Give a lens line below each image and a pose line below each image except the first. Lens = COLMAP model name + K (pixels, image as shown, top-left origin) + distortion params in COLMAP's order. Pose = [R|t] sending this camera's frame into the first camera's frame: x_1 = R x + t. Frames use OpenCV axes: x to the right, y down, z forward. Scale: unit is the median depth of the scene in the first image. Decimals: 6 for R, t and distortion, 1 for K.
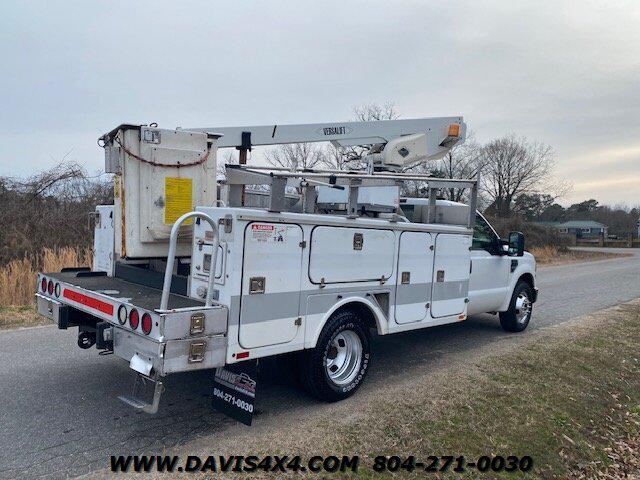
lens RADIAL K [[485.0, 0, 315.9], [0, 485.0, 239.8], [0, 0, 1]] dist [0.048240, -0.047875]
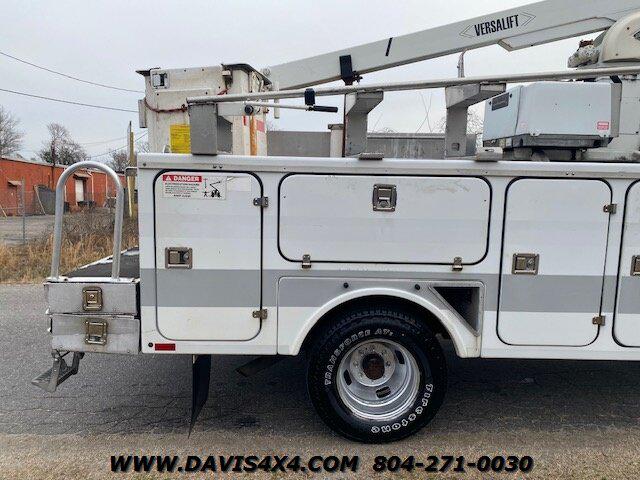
lens RADIAL K [[485.0, 0, 315.2], [0, 485.0, 232.9], [0, 0, 1]] dist [0.048240, -0.047875]
pose [[0.724906, 0.036786, -0.687865, 0.386454], [0.004402, 0.998305, 0.058028, 0.010442], [0.688834, -0.045093, 0.723515, 0.437911]]
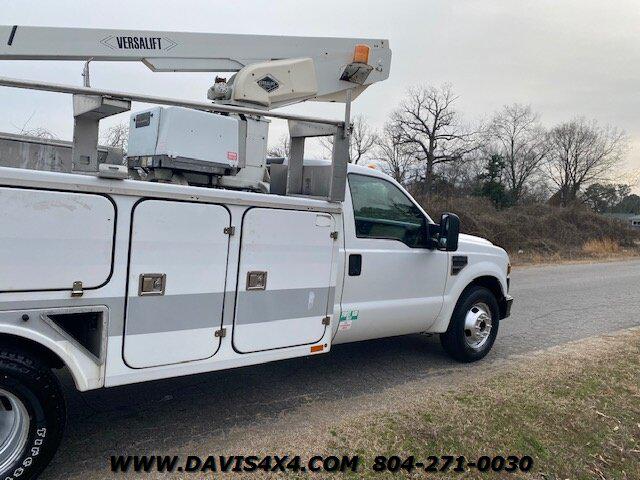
lens RADIAL K [[485.0, 0, 323.8], [0, 485.0, 232.6], [0, 0, 1]] dist [0.048240, -0.047875]
pose [[0.993924, 0.031779, -0.105376, 0.427875], [-0.030070, 0.999390, 0.017766, 0.004352], [0.105877, -0.014490, 0.994274, 0.472574]]
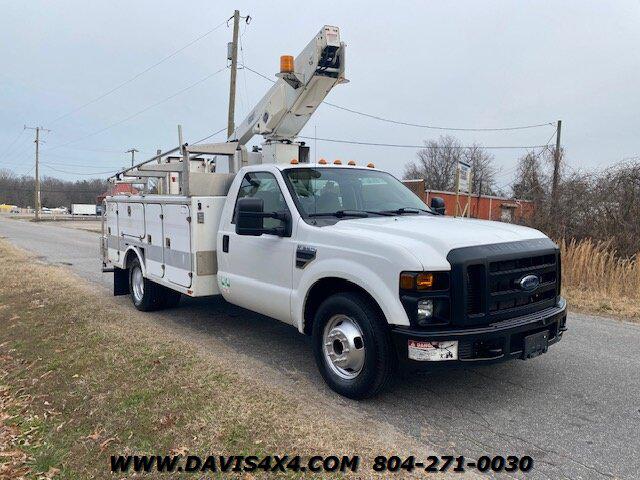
lens RADIAL K [[485.0, 0, 314.9], [0, 485.0, 240.9], [0, 0, 1]] dist [0.048240, -0.047875]
pose [[-0.132111, 0.025993, -0.990894, 1.404412], [-0.039619, 0.998719, 0.031480, 0.023576], [0.990443, 0.043417, -0.130912, 1.592653]]
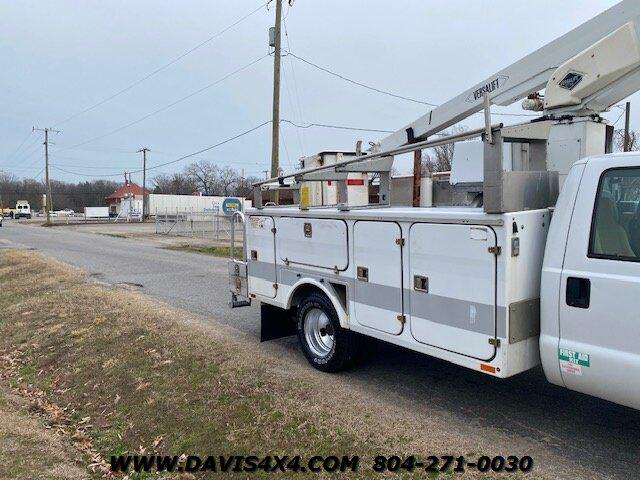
lens RADIAL K [[485.0, 0, 320.5], [0, 485.0, 240.3], [0, 0, 1]] dist [0.048240, -0.047875]
pose [[-0.127722, 0.039283, -0.991032, 1.042054], [-0.010761, 0.999102, 0.040990, -0.016535], [0.991752, 0.015900, -0.127185, 1.023562]]
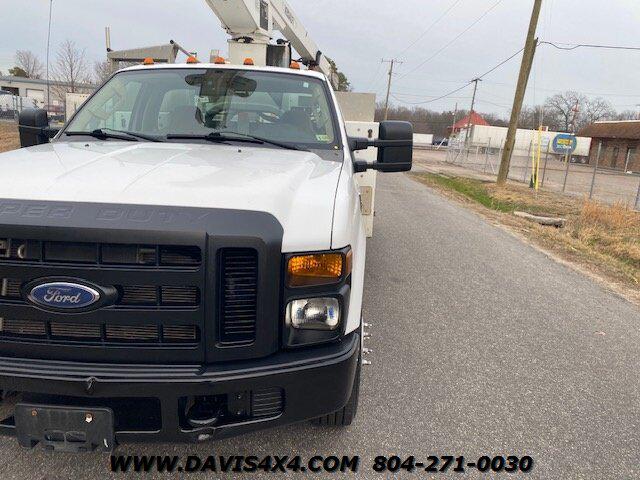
lens RADIAL K [[485.0, 0, 316.9], [0, 485.0, 230.7], [0, 0, 1]] dist [0.048240, -0.047875]
pose [[-0.735611, 0.059951, -0.674746, 0.741213], [-0.100614, 0.975358, 0.196351, -0.028570], [0.669890, 0.212327, -0.711452, 2.157378]]
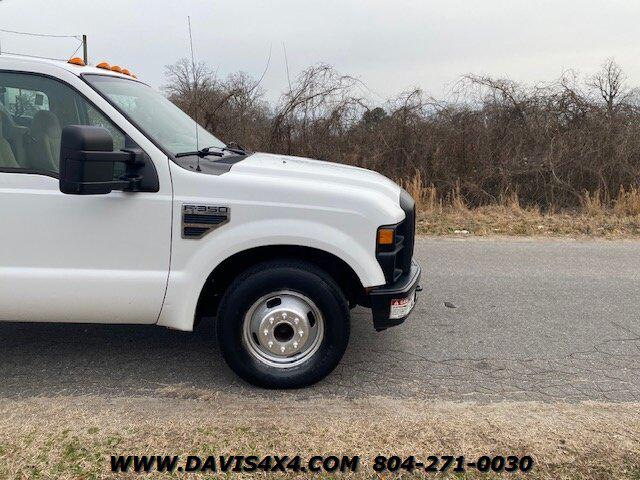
lens RADIAL K [[485.0, 0, 317.8], [0, 485.0, 230.4], [0, 0, 1]] dist [0.048240, -0.047875]
pose [[0.741833, 0.115883, -0.660496, 1.059723], [-0.025899, 0.989172, 0.144461, 0.004774], [0.670084, -0.090059, 0.736802, 1.147248]]
